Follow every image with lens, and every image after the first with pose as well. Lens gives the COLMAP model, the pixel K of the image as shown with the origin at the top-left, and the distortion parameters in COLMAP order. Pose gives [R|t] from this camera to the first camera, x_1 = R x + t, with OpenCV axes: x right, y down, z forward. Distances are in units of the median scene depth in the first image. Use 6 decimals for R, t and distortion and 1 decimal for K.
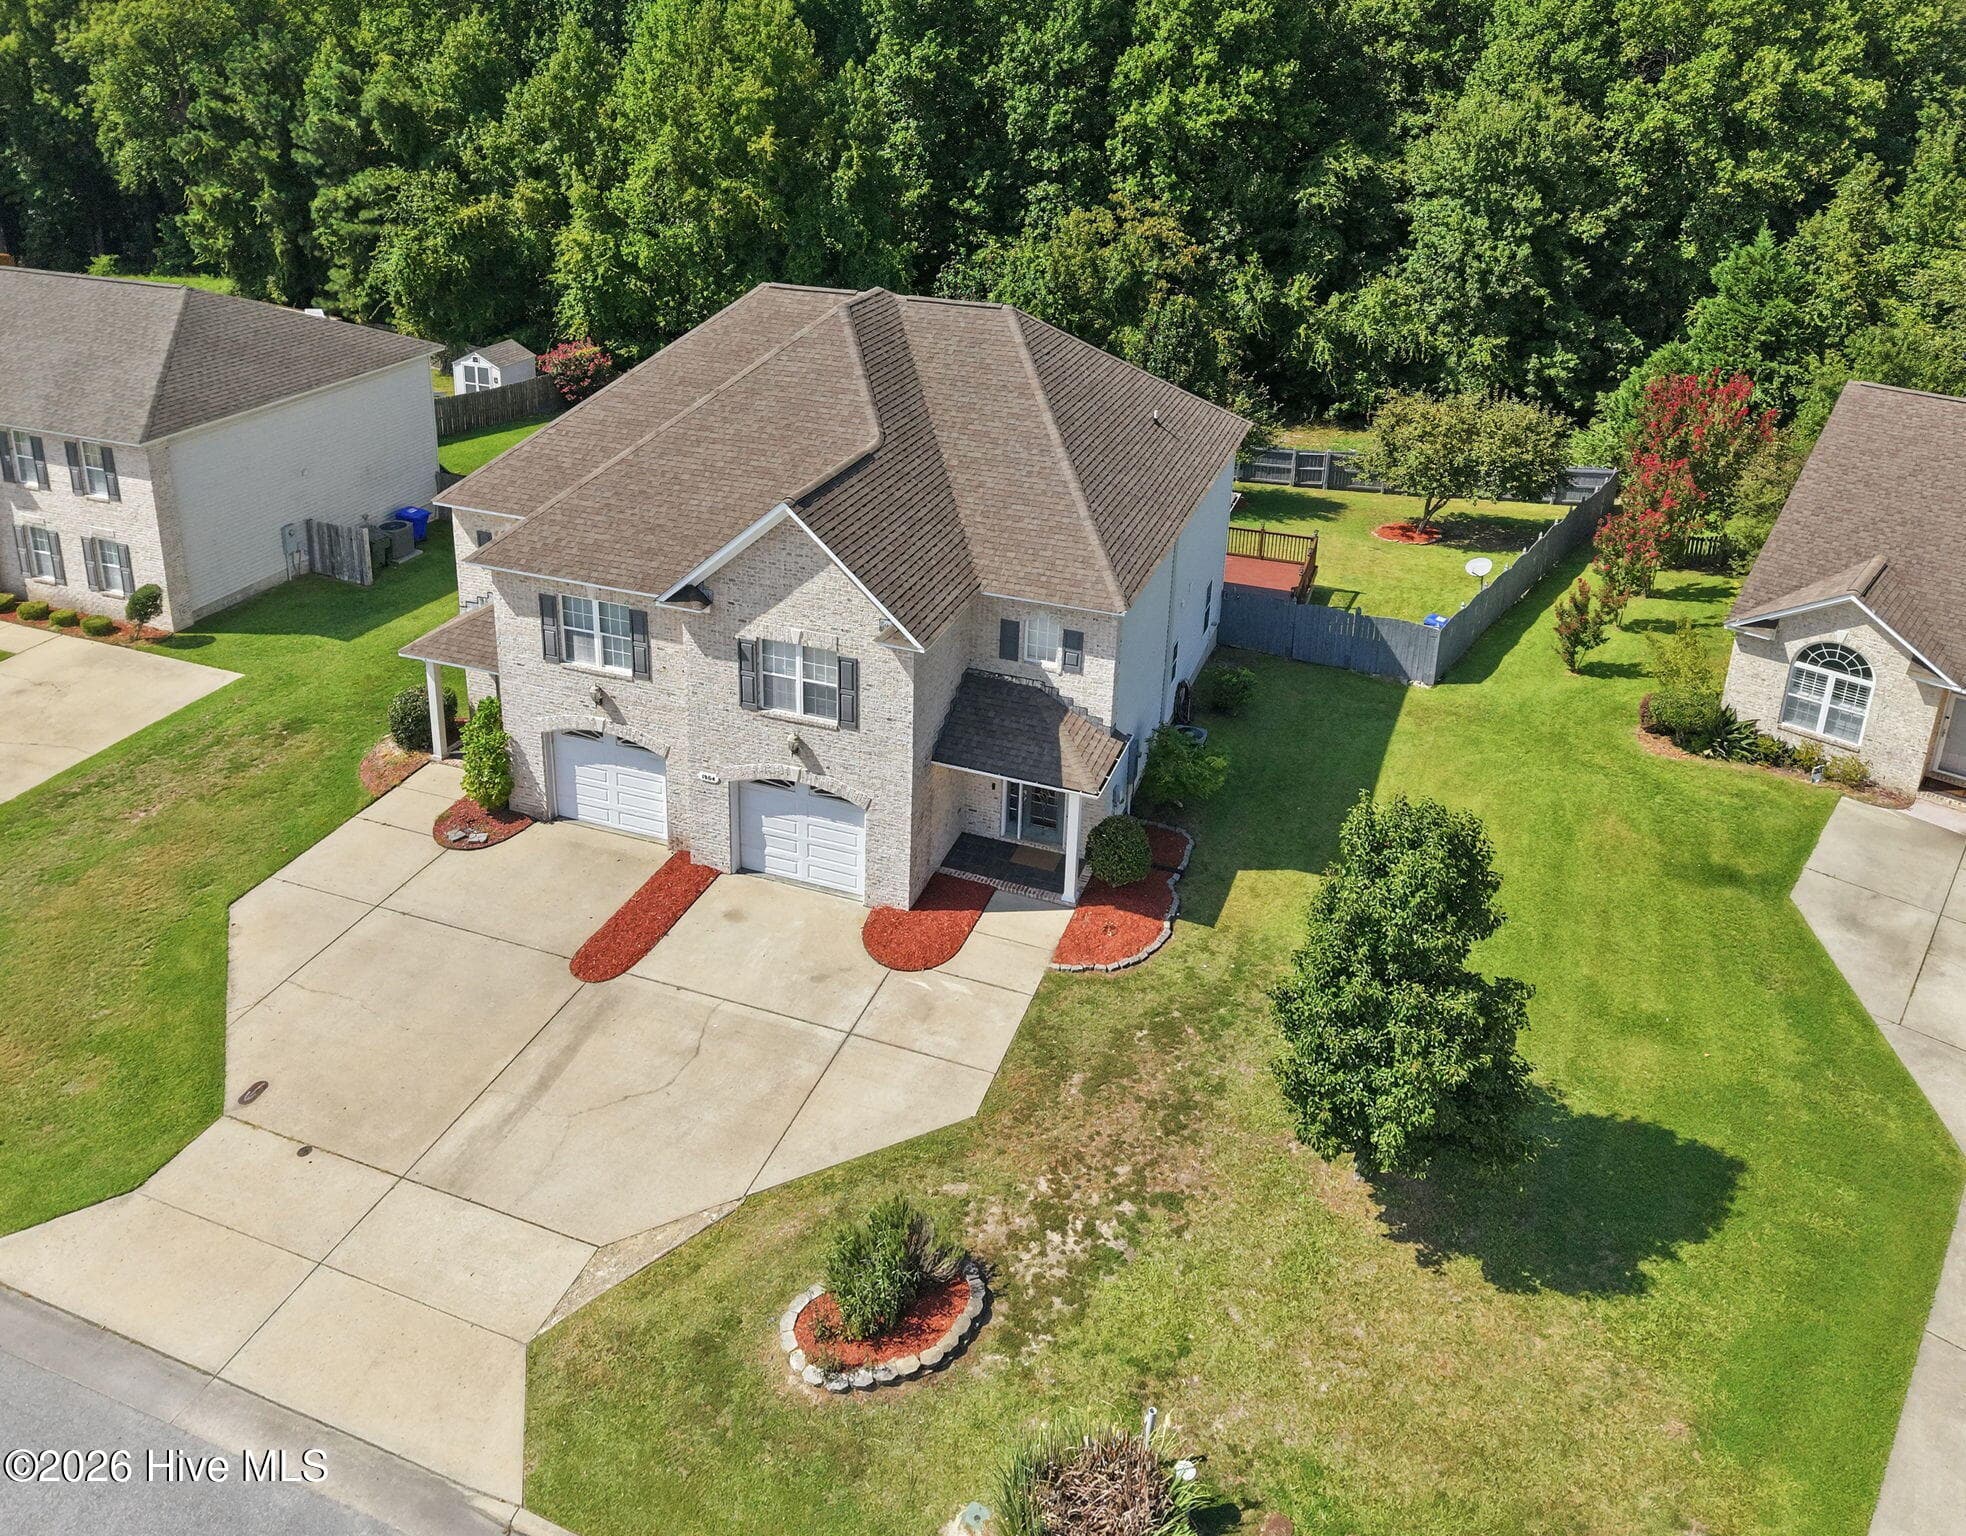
lens RADIAL K [[1406.7, 0, 999.0], [0, 1406.7, 489.1], [0, 0, 1]] dist [0.017825, -0.013935]
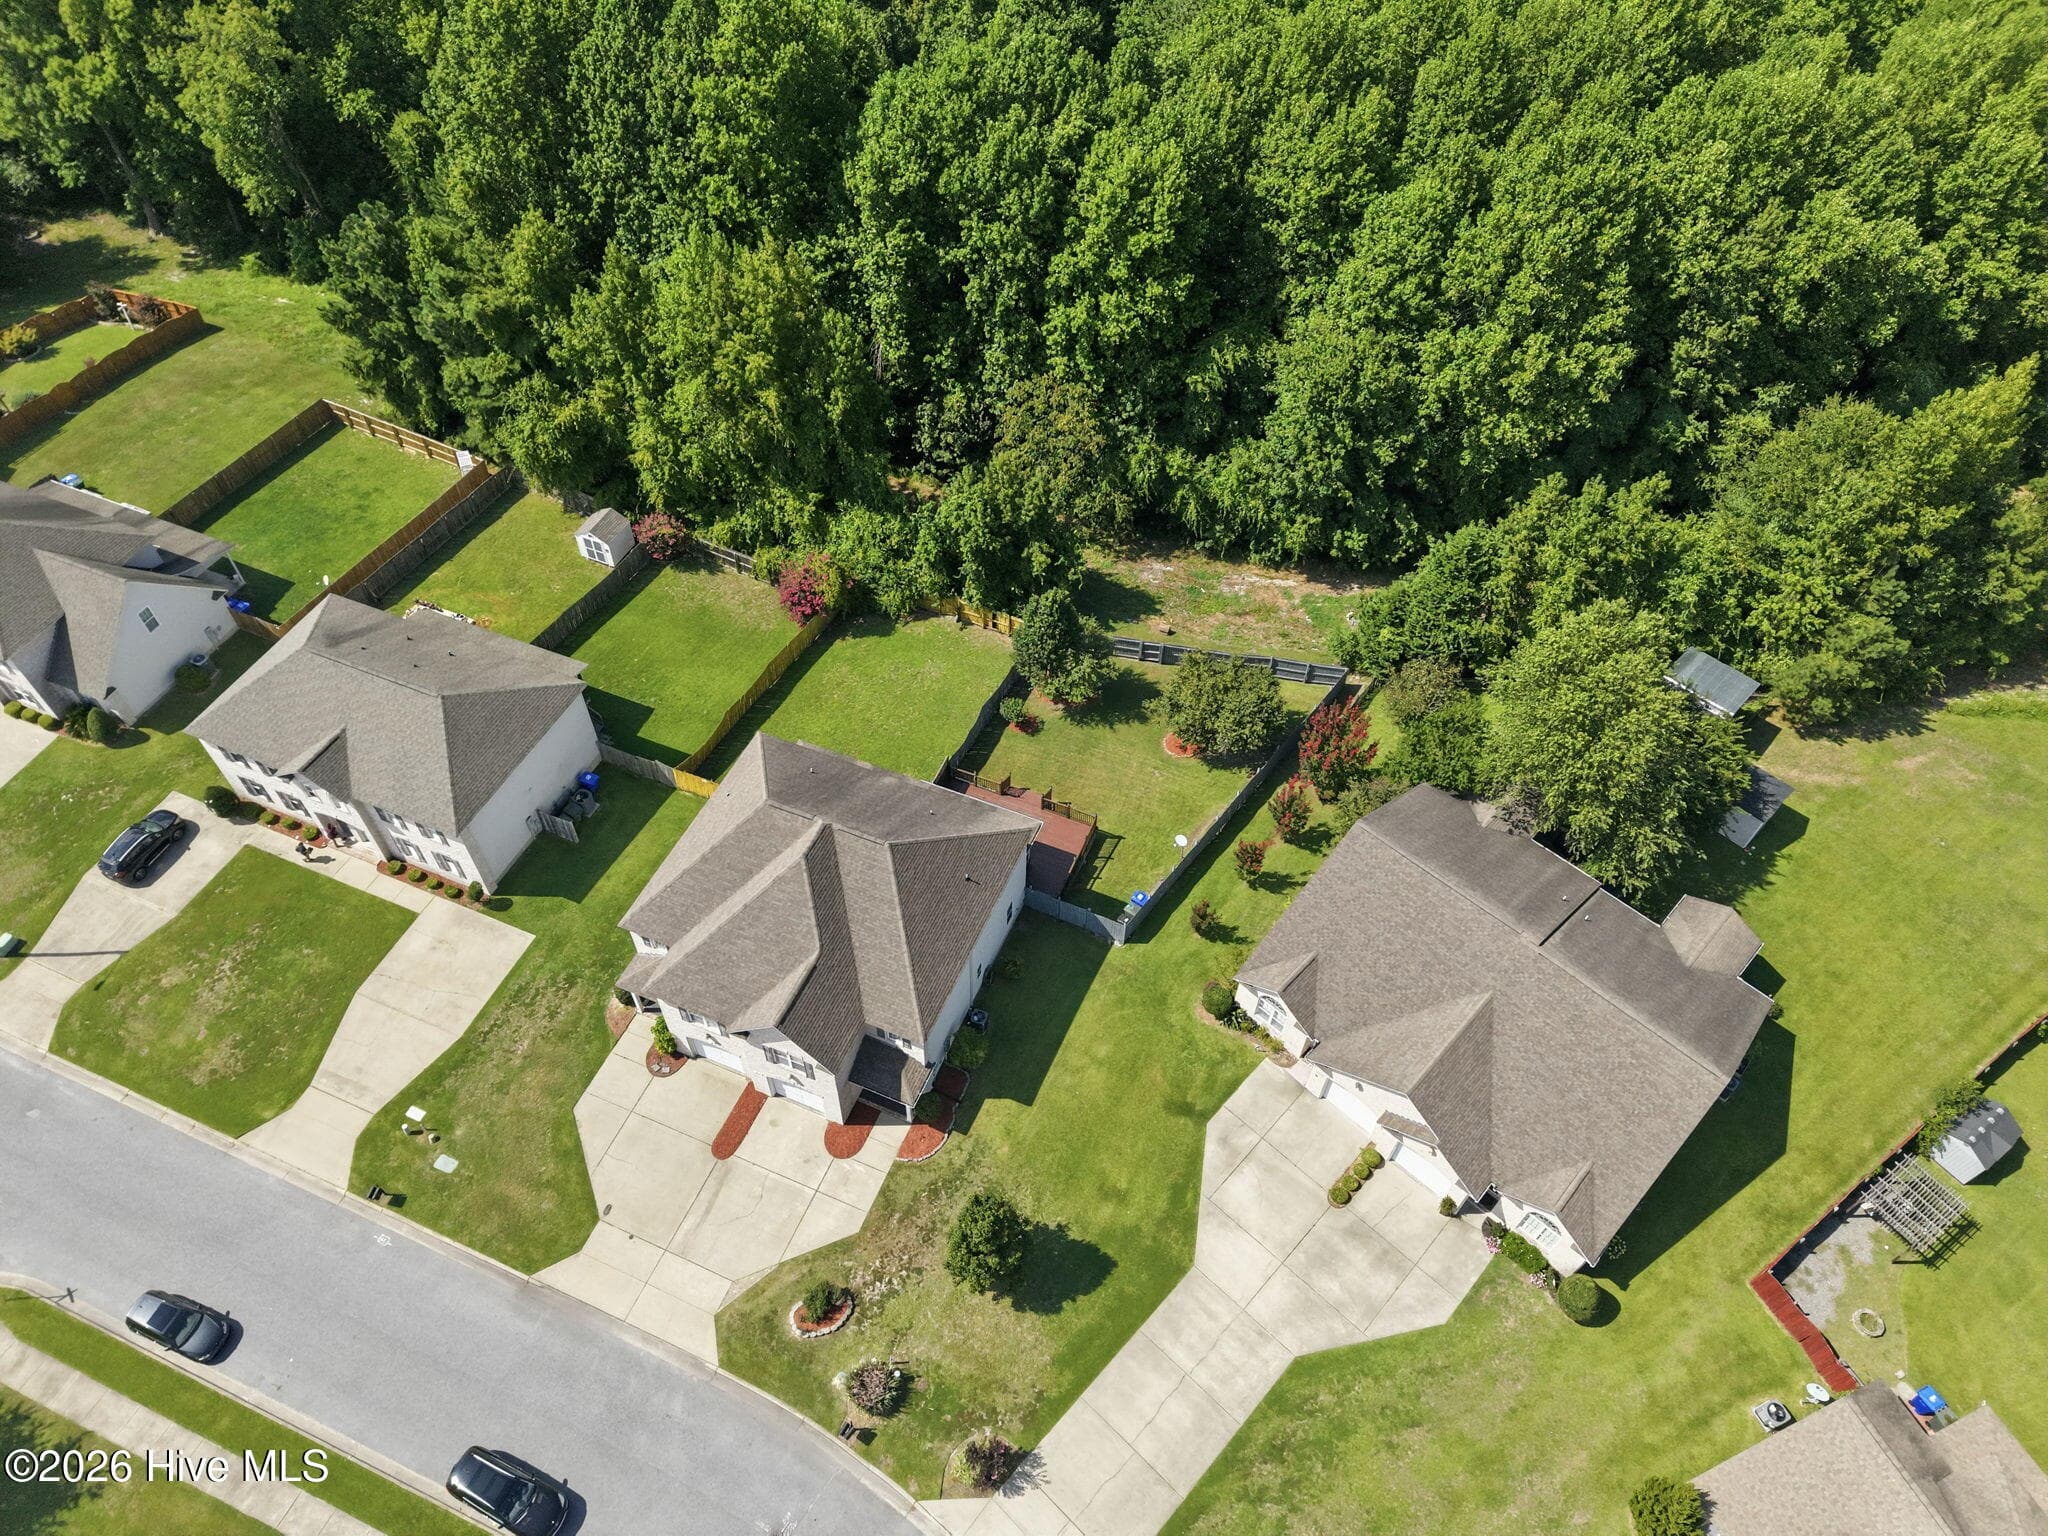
lens RADIAL K [[1357.3, 0, 1044.6], [0, 1357.3, 780.1], [0, 0, 1]] dist [0.005980, -0.007427]
pose [[0.998902, 0.030420, -0.035626, 0.324376], [-0.006166, 0.839253, 0.543706, -1.375079], [0.046439, -0.542890, 0.838519, -0.600159]]
